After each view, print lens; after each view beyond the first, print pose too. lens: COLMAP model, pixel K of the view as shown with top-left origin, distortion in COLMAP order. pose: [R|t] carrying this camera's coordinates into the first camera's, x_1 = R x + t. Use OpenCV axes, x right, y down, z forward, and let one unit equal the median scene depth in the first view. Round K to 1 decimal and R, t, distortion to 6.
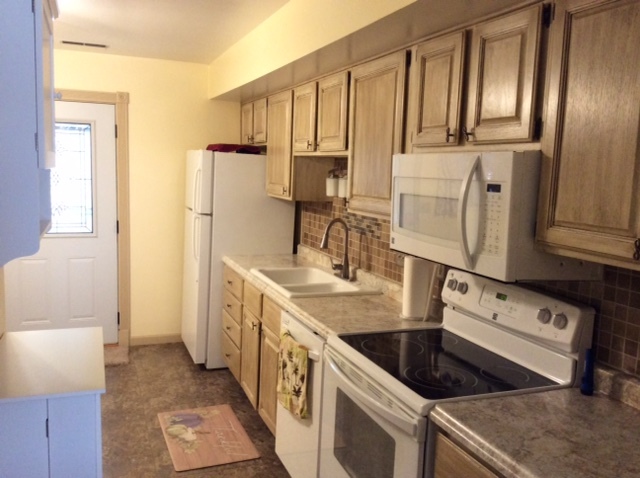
lens RADIAL K [[578.3, 0, 328.7], [0, 578.3, 240.8], [0, 0, 1]] dist [0.164548, -0.287767]
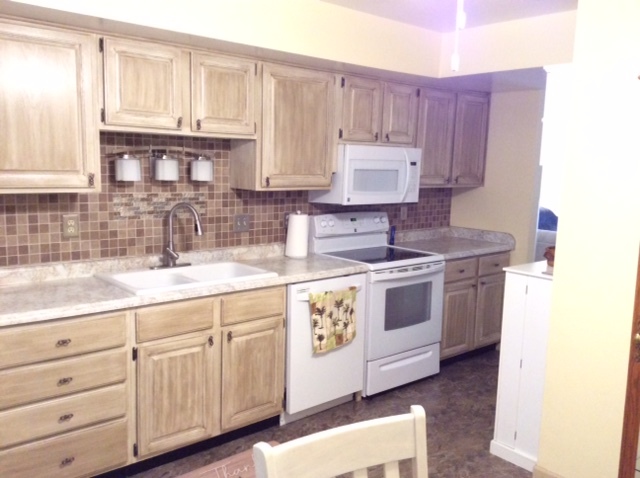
lens RADIAL K [[578.3, 0, 328.7], [0, 578.3, 240.8], [0, 0, 1]] dist [0.164548, -0.287767]
pose [[-0.327120, -0.184176, 0.926861, -0.776748], [0.071954, 0.973121, 0.218763, -0.138693], [-0.942239, 0.138253, -0.305075, 0.889711]]
